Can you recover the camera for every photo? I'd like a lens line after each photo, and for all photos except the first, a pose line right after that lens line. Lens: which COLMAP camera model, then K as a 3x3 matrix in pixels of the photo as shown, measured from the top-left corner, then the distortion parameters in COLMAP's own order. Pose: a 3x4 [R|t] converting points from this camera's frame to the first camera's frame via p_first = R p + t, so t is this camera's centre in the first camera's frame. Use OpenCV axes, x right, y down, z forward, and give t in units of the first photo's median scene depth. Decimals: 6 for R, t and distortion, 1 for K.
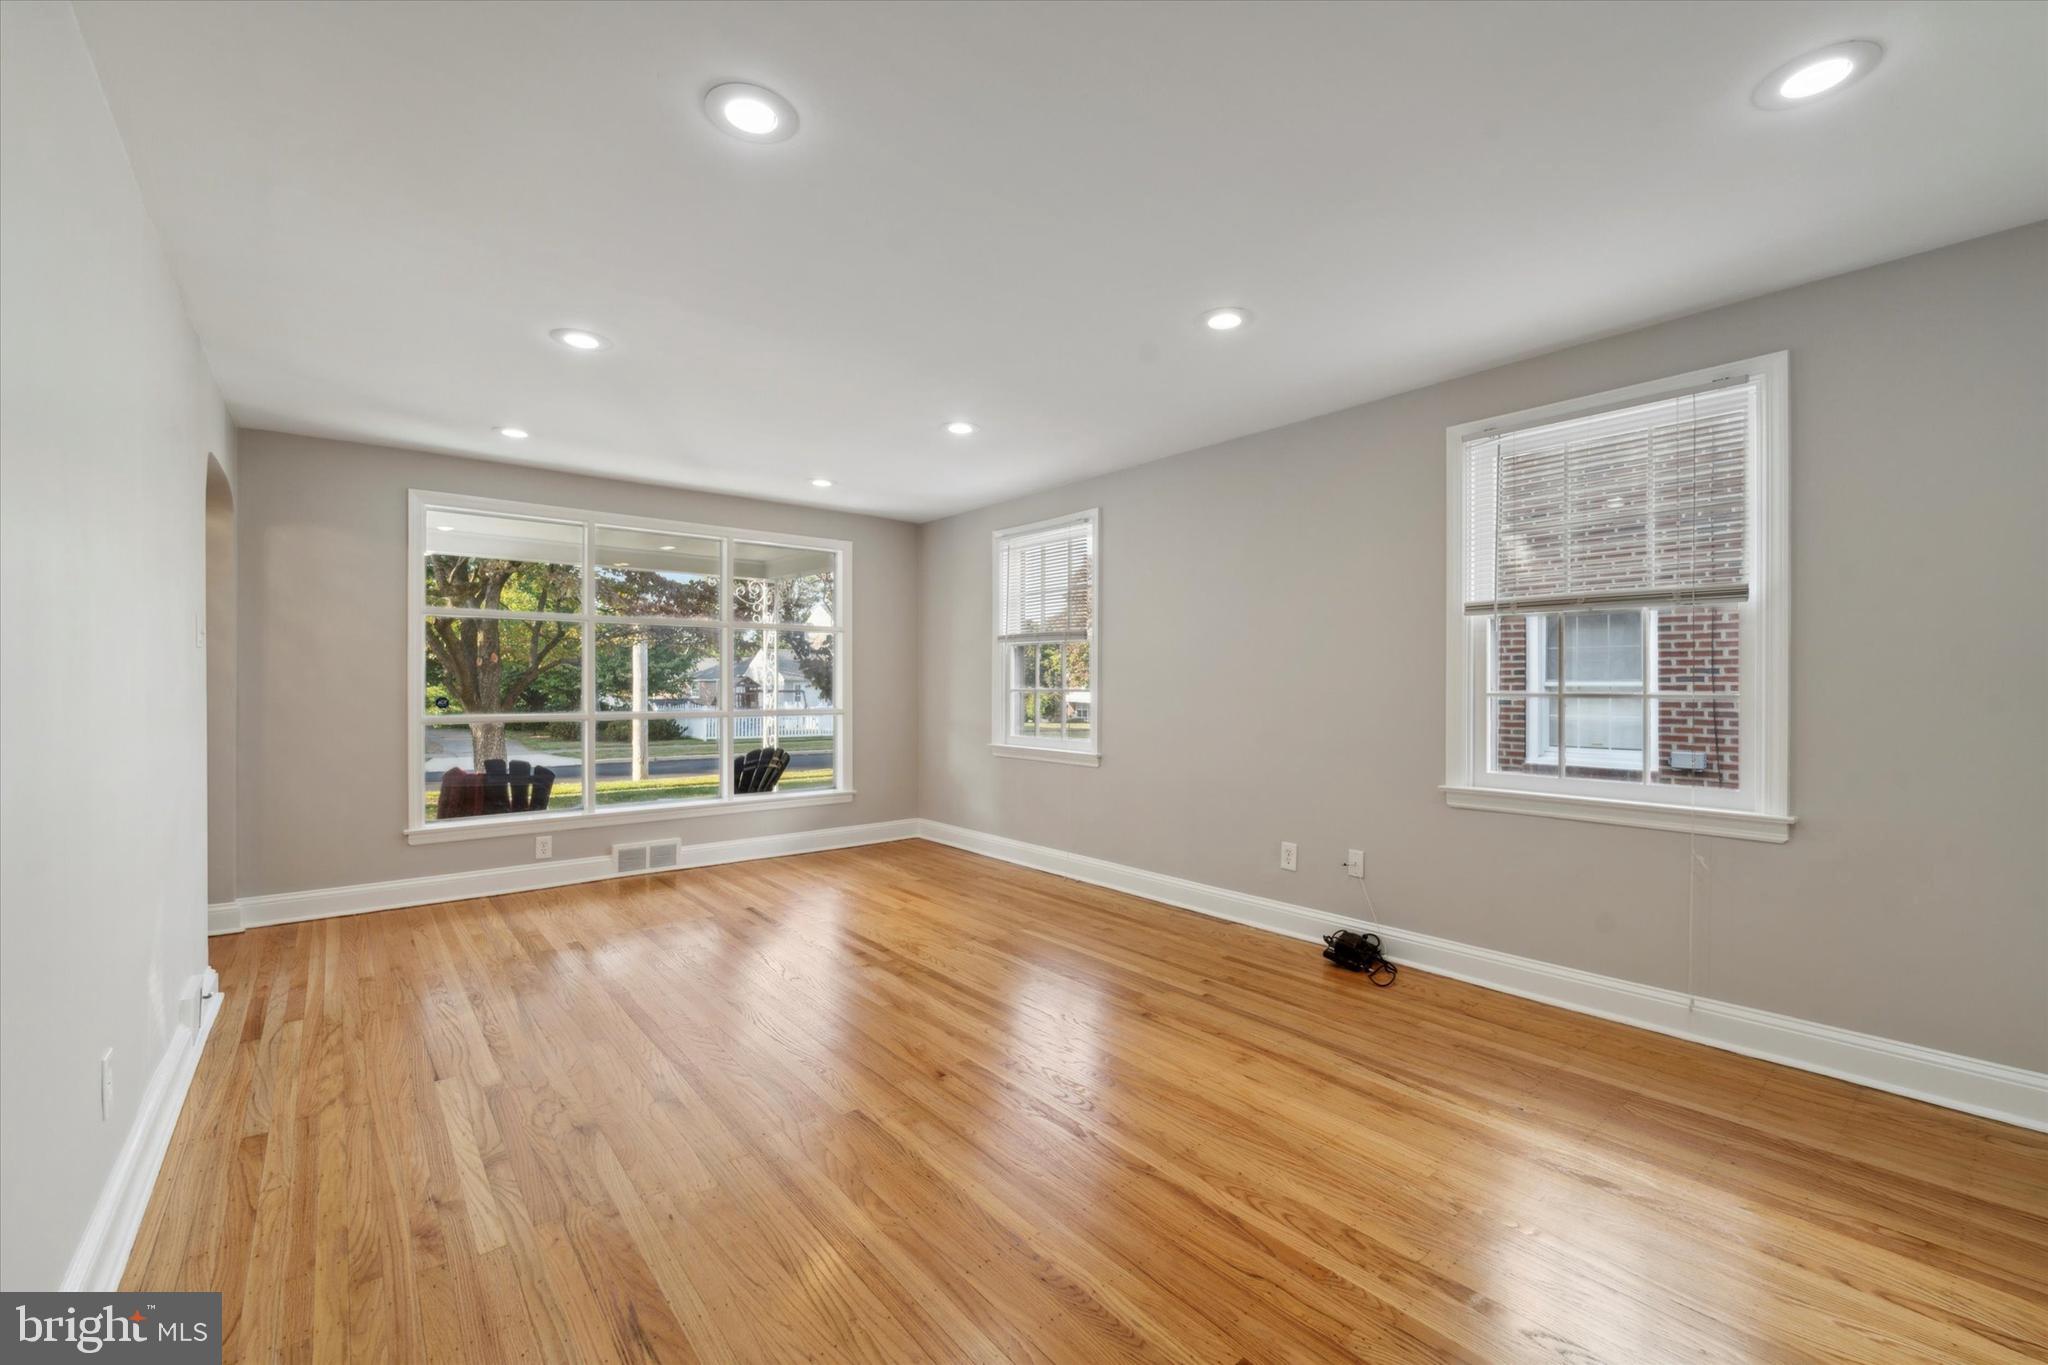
lens RADIAL K [[839.4, 0, 1019.3], [0, 839.4, 687.0], [0, 0, 1]] dist [-0.000826, -0.001576]
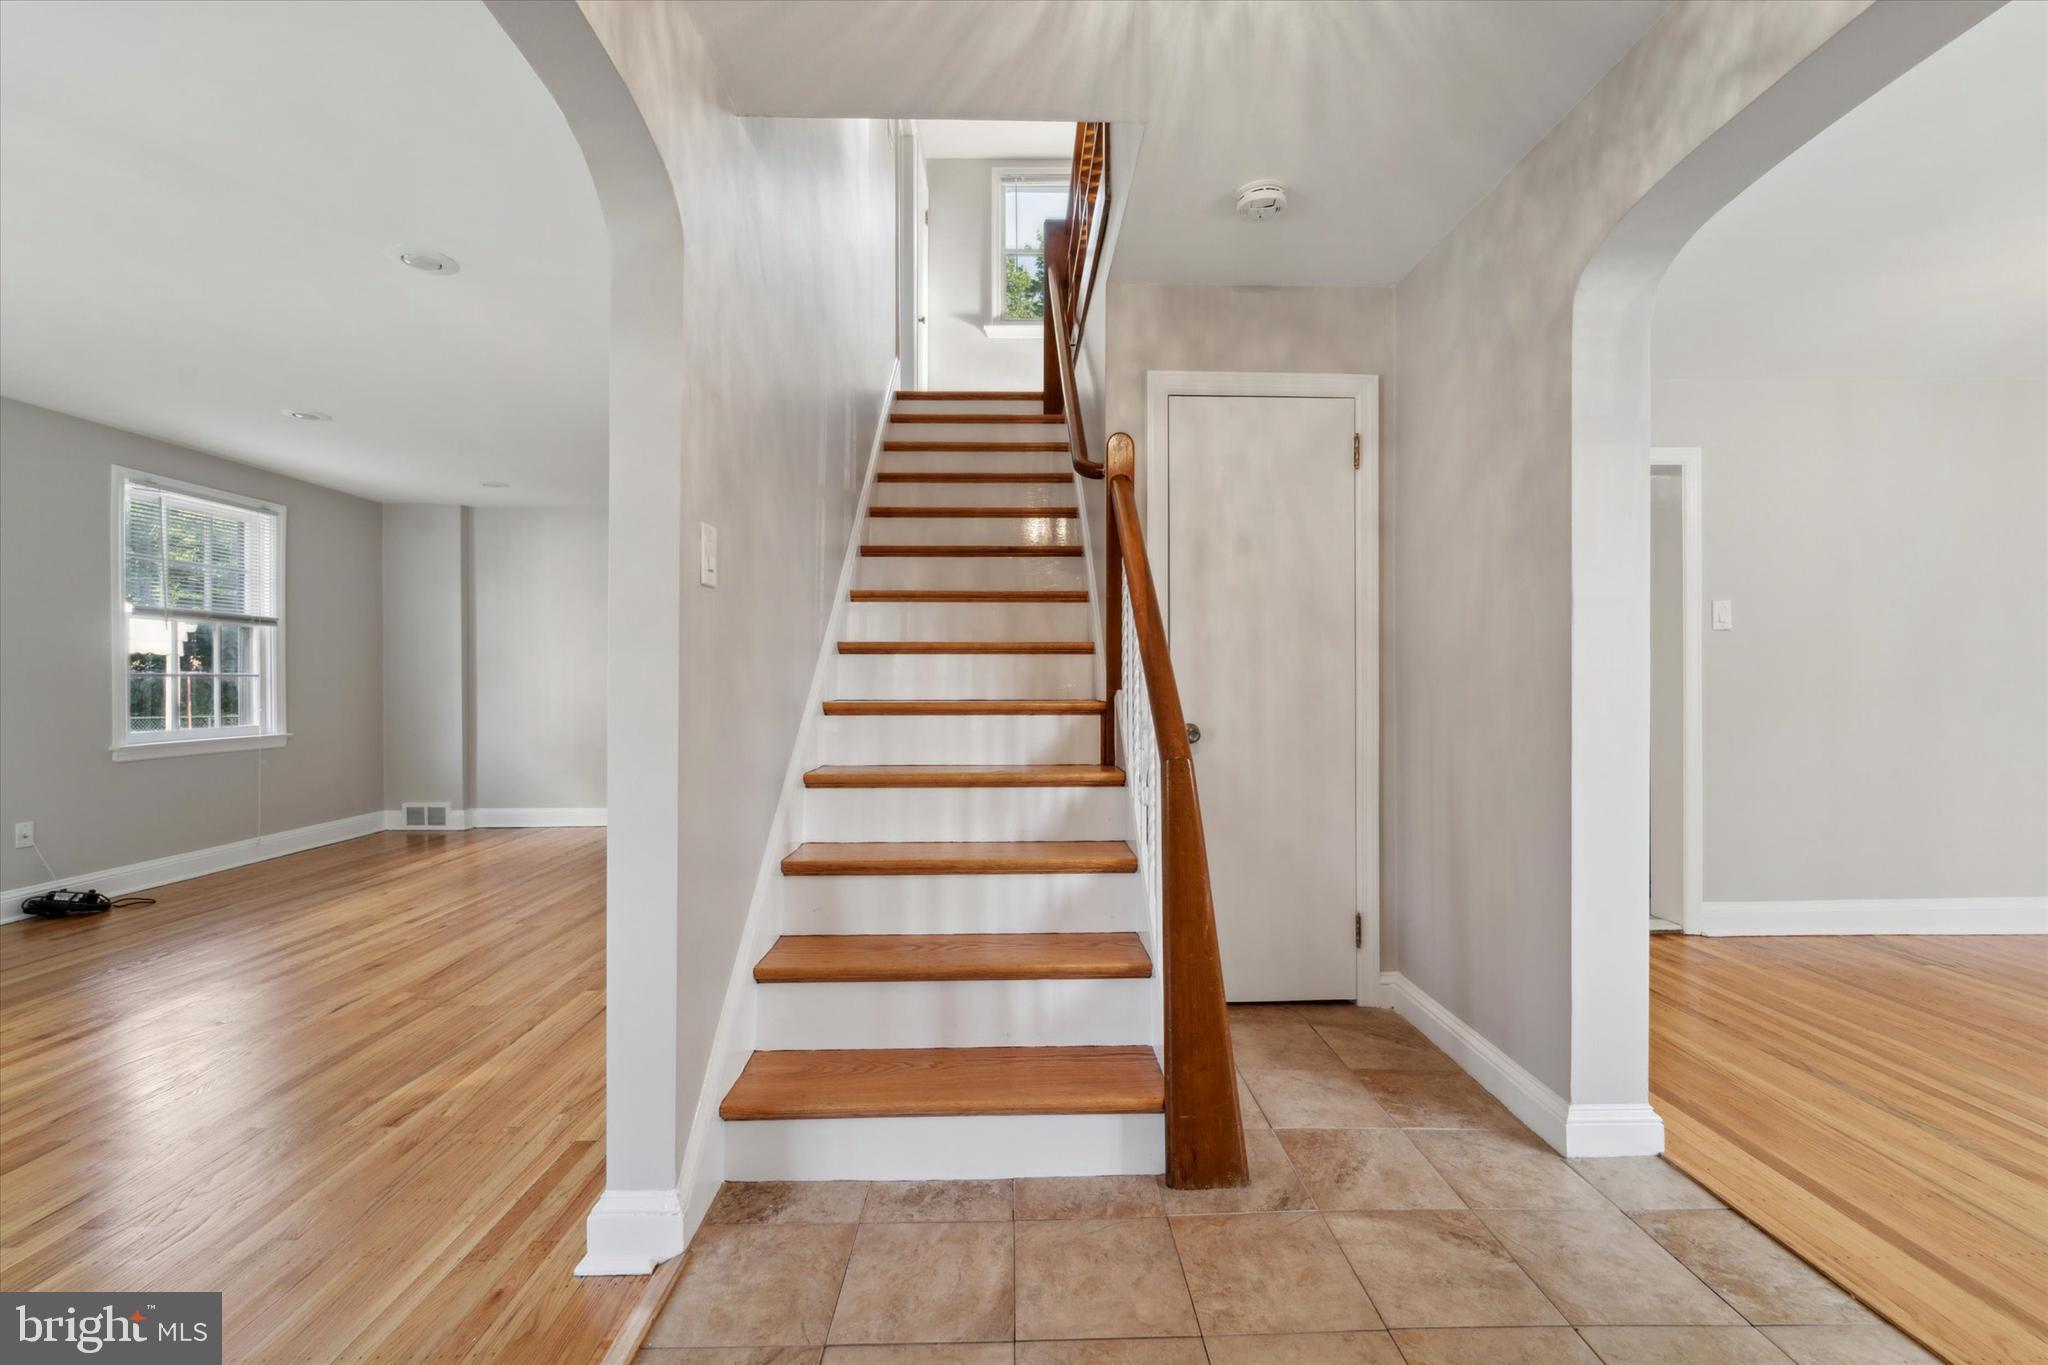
lens RADIAL K [[839.4, 0, 1030.3], [0, 839.4, 684.2], [0, 0, 1]] dist [-0.000826, -0.001576]
pose [[-0.796301, 0.000644, 0.604900, -1.439583], [0.002821, 0.999993, 0.002650, 0.026403], [-0.604894, 0.003816, -0.796297, 1.242141]]
